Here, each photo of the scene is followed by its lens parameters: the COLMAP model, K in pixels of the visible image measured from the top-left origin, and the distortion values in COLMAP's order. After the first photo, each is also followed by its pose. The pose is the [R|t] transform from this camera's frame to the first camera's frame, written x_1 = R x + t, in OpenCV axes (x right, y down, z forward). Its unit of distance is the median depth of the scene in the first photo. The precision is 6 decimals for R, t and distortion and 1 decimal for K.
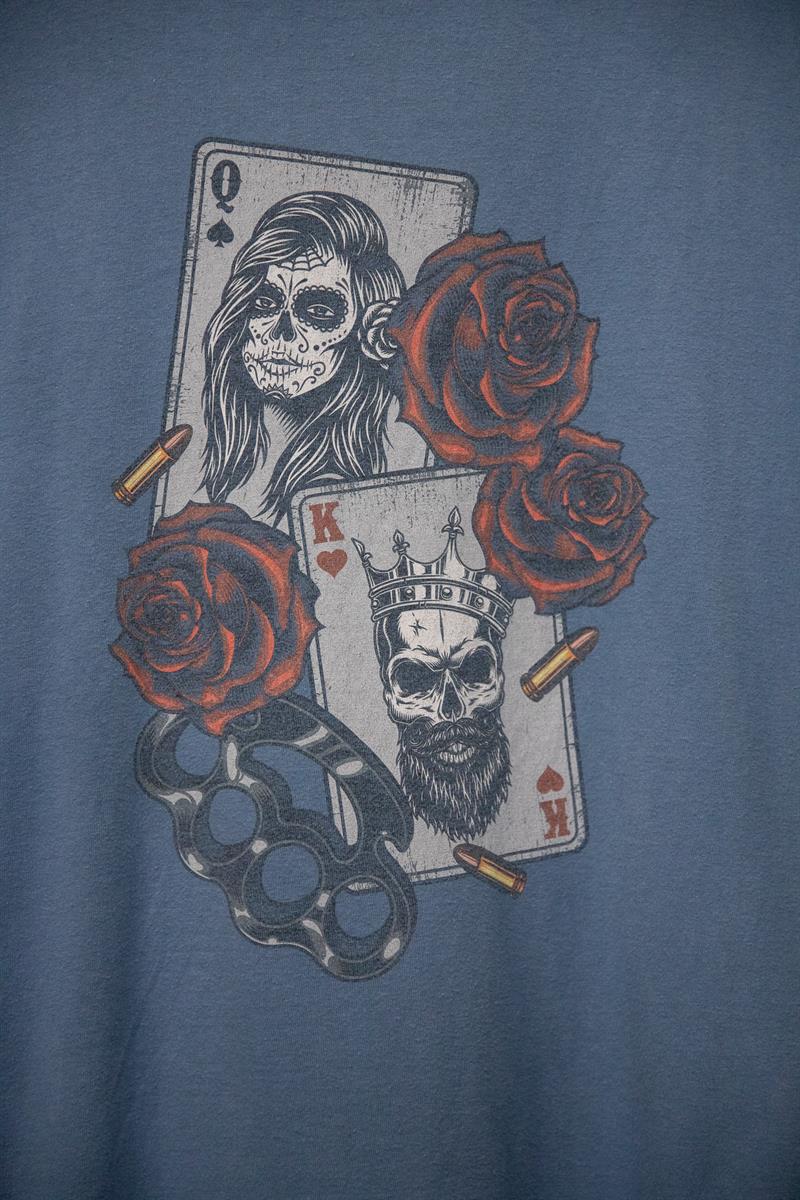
lens RADIAL K [[2029.6, 0, 399.9], [0, 2029.6, 600.6], [0, 0, 1]] dist [0.088528, 0.000000]
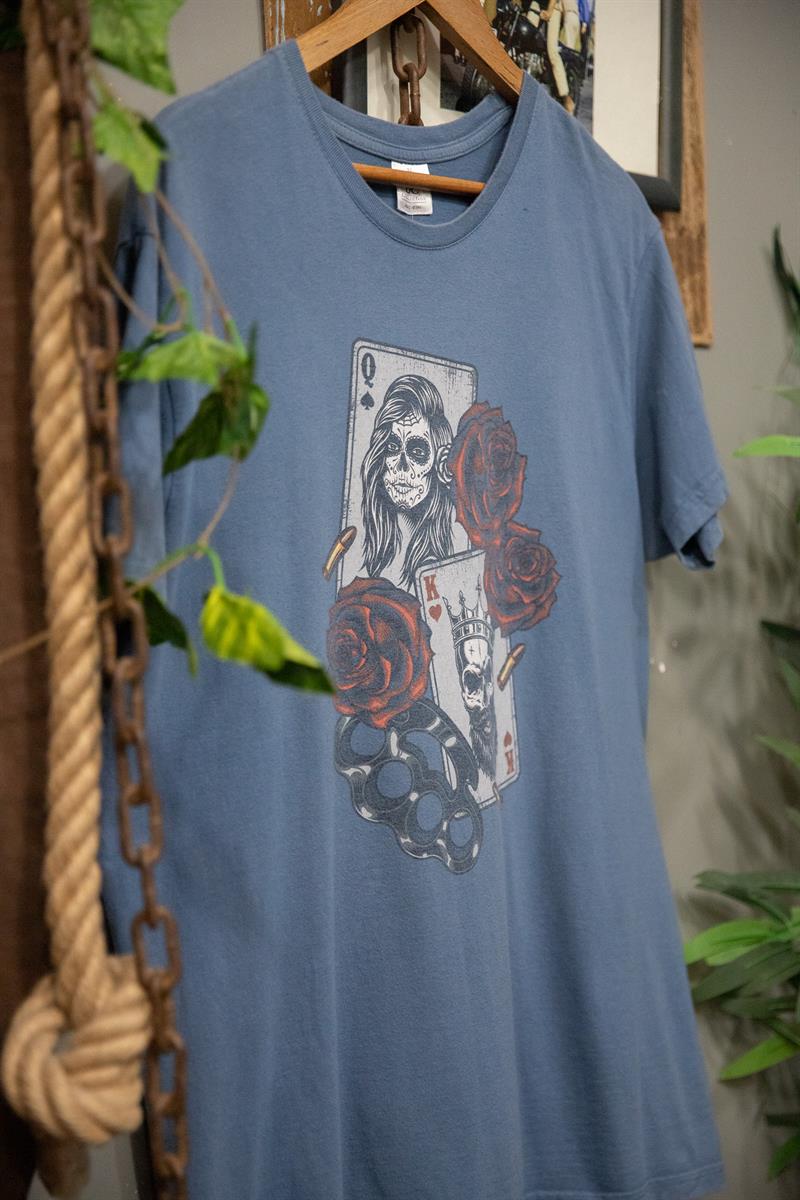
lens RADIAL K [[1930.2, 0, 441.3], [0, 1930.2, 594.3], [0, 0, 1]] dist [0.085969, 0.000000]
pose [[0.751535, -0.039632, 0.658501, -1.007060], [0.022470, 0.999152, 0.034490, -0.083962], [-0.659310, -0.011124, 0.751789, -0.128602]]
